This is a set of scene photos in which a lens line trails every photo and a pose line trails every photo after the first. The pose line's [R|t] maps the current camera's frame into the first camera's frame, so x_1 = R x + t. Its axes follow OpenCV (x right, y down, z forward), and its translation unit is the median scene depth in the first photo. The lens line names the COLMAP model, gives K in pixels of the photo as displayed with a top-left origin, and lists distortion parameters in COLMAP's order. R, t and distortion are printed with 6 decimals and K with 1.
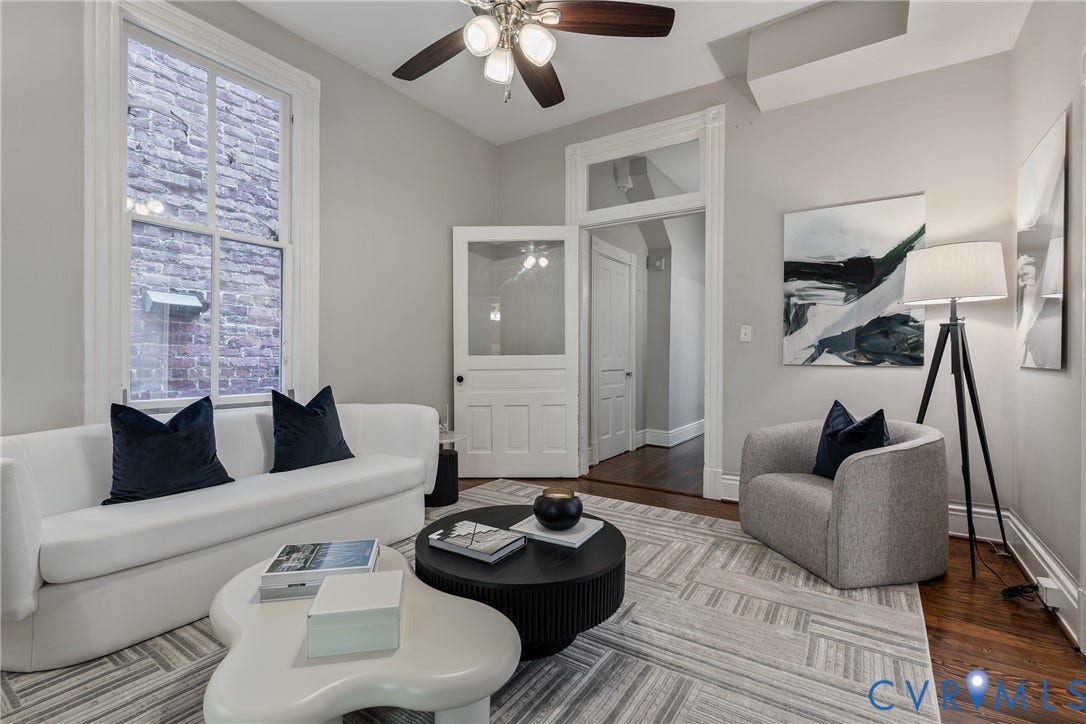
lens RADIAL K [[492.2, 0, 545.9], [0, 492.2, 358.7], [0, 0, 1]] dist [-0.005526, -0.000062]
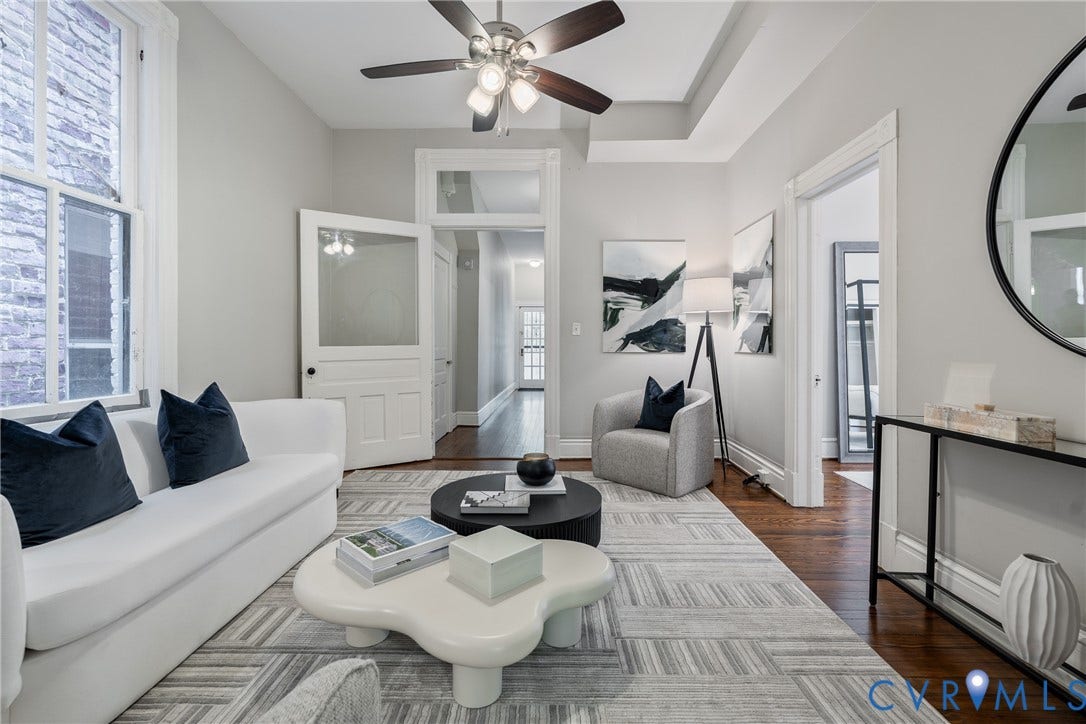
lens RADIAL K [[477.7, 0, 552.2], [0, 477.7, 347.4], [0, 0, 1]] dist [-0.008165, 0.000504]
pose [[0.833998, -0.004928, 0.551746, -0.395036], [0.004923, 0.999987, 0.001490, -0.004634], [-0.551746, 0.001474, 0.834011, -0.025642]]
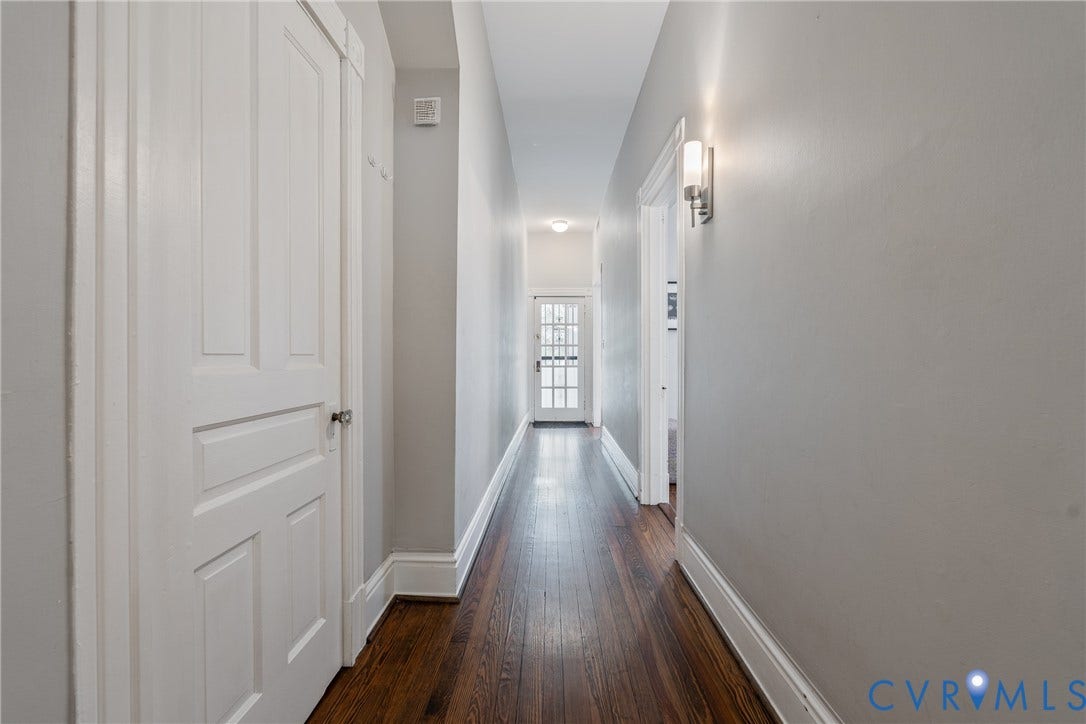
lens RADIAL K [[477.7, 0, 544.0], [0, 477.7, 357.1], [0, 0, 1]] dist [-0.008165, 0.000504]
pose [[0.841336, -0.007293, 0.540463, 0.202121], [0.007910, 0.999968, 0.001180, -0.012016], [-0.540454, 0.003282, 0.841367, 1.204571]]
